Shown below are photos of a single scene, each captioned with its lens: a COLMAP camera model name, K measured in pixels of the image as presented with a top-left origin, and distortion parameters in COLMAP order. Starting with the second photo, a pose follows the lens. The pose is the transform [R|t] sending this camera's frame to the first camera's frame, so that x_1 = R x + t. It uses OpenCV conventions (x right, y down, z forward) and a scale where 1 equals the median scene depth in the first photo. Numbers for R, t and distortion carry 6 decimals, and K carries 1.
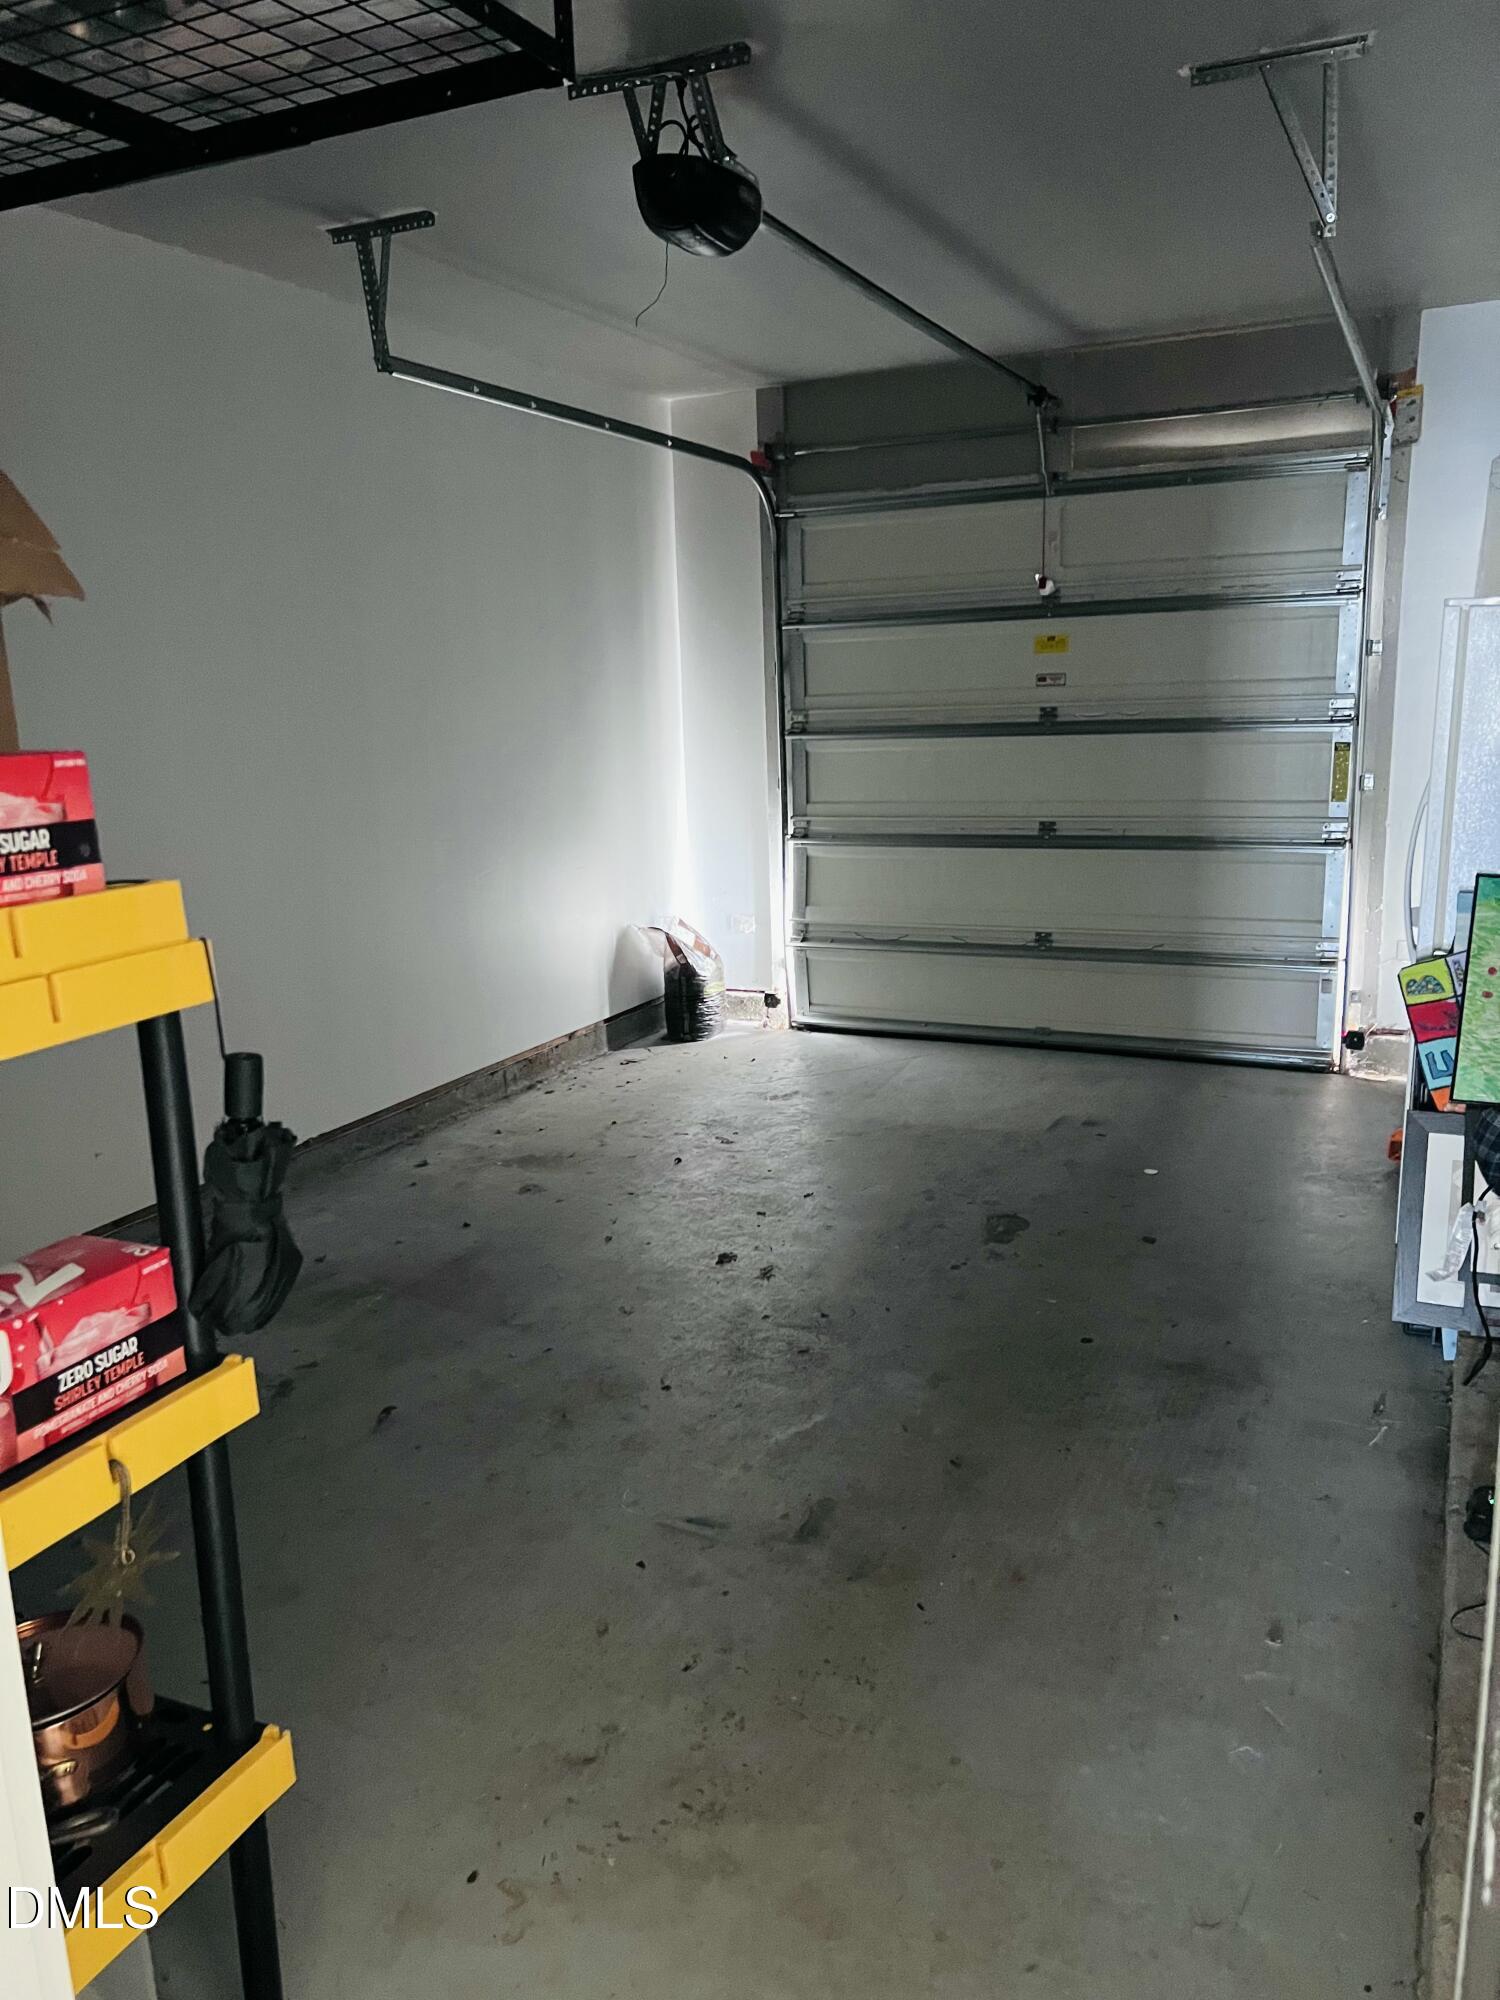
lens RADIAL K [[1507.1, 0, 743.6], [0, 1507.1, 997.2], [0, 0, 1]] dist [0.064303, -0.072055]
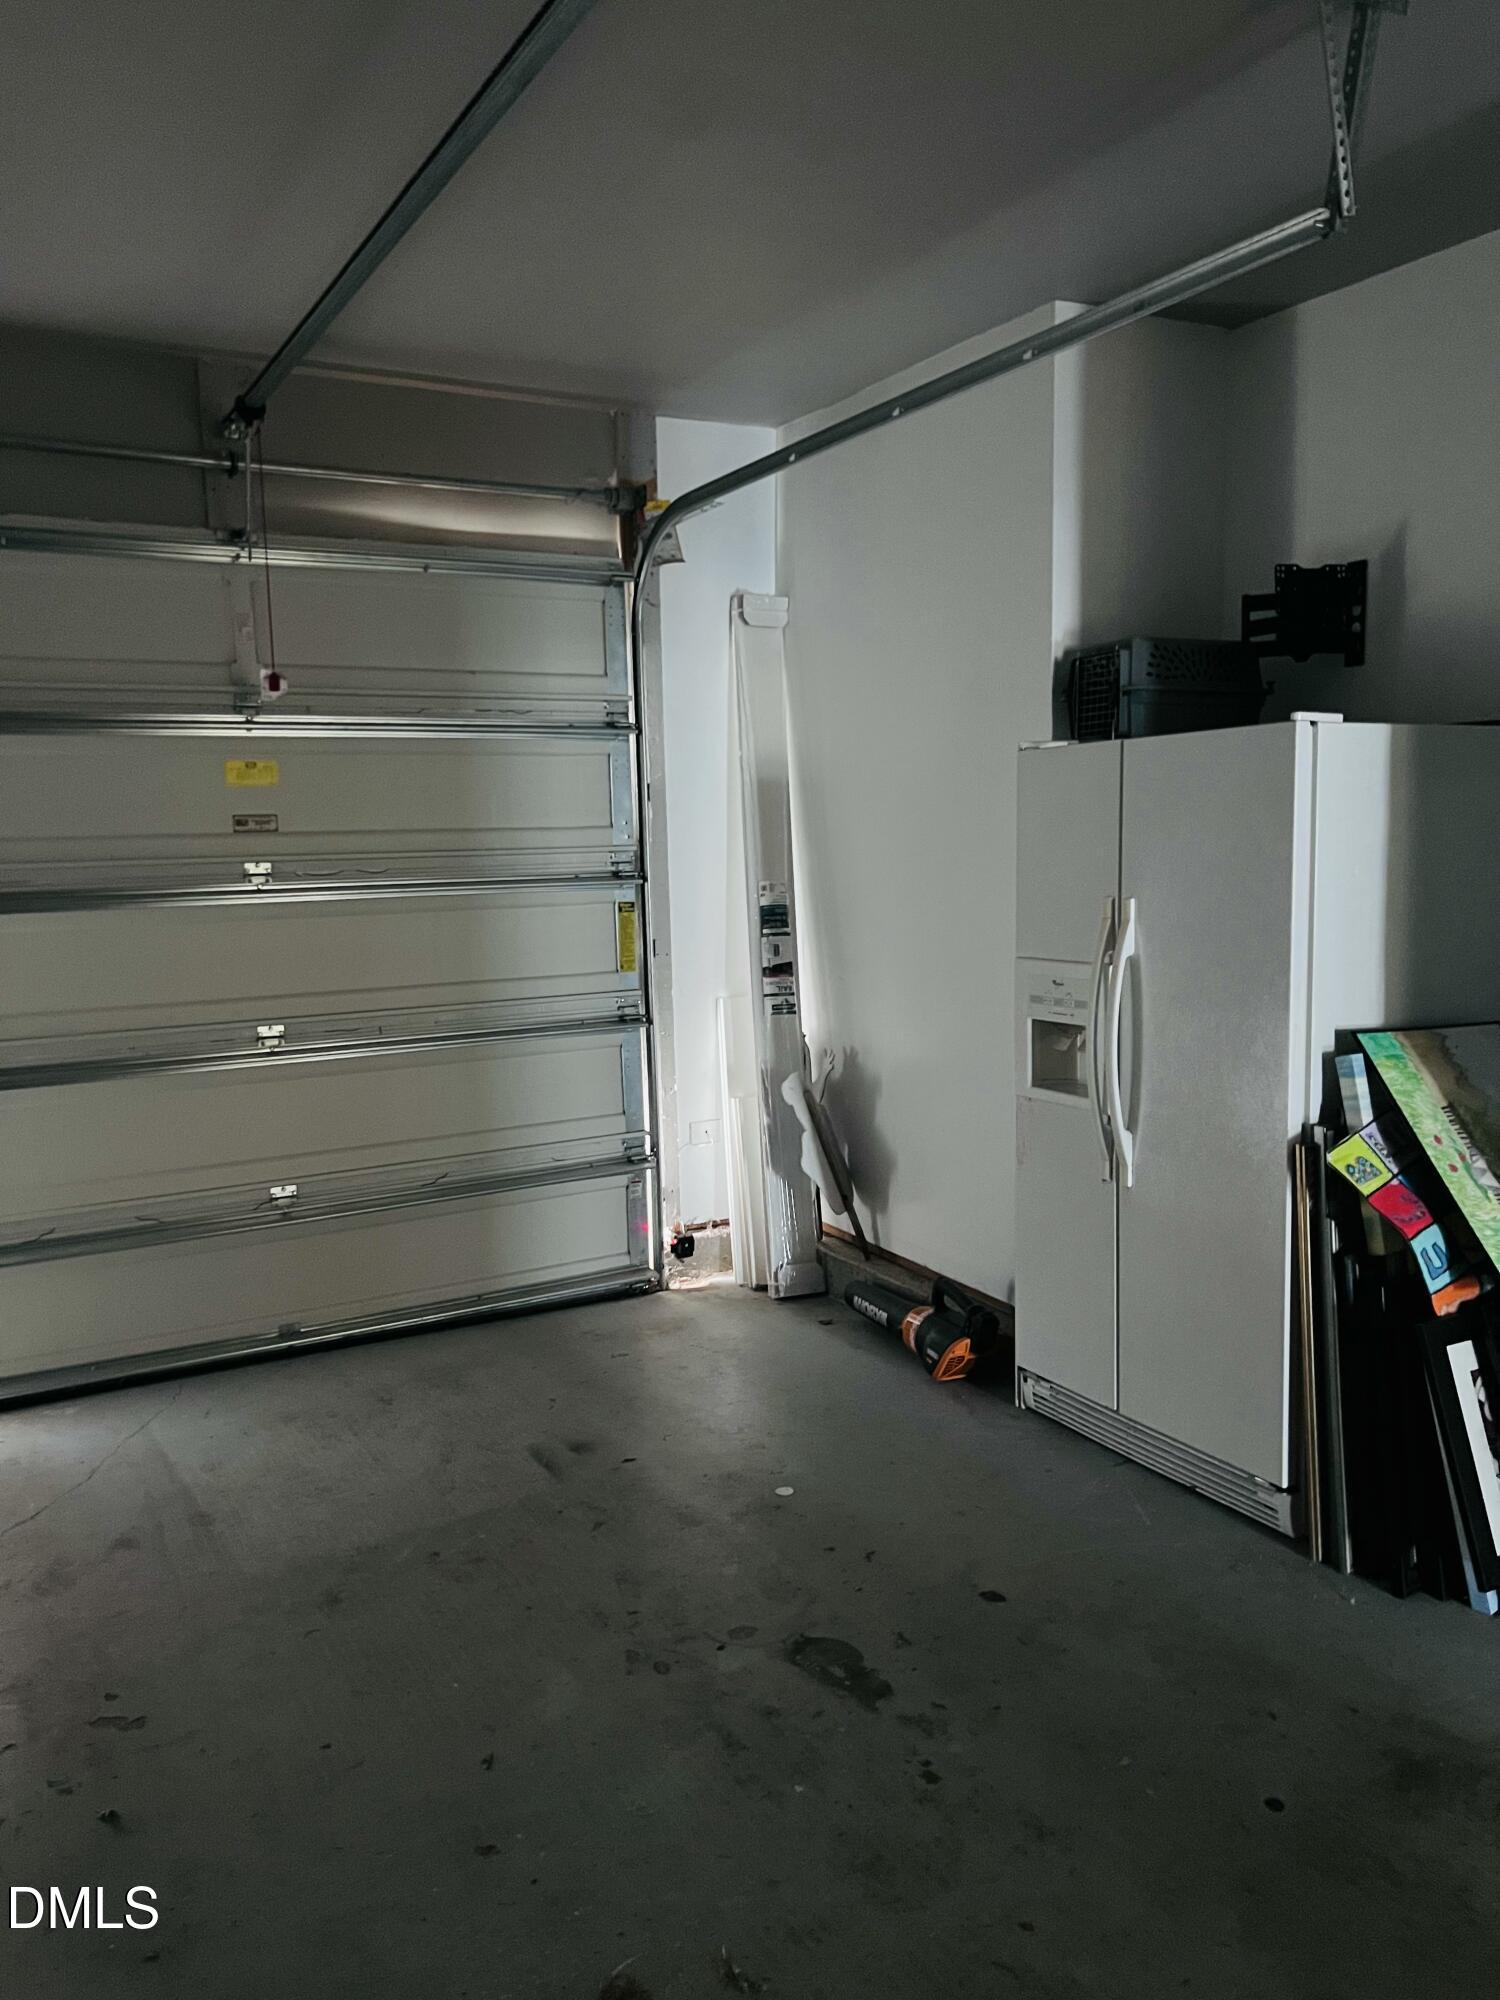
lens RADIAL K [[1507.1, 0, 749.9], [0, 1507.1, 1018.3], [0, 0, 1]] dist [0.064303, -0.072055]
pose [[0.591512, -0.090355, 0.801218, -0.237076], [0.169567, 0.985418, -0.014058, -0.078529], [-0.788264, 0.144176, 0.598208, 0.445405]]
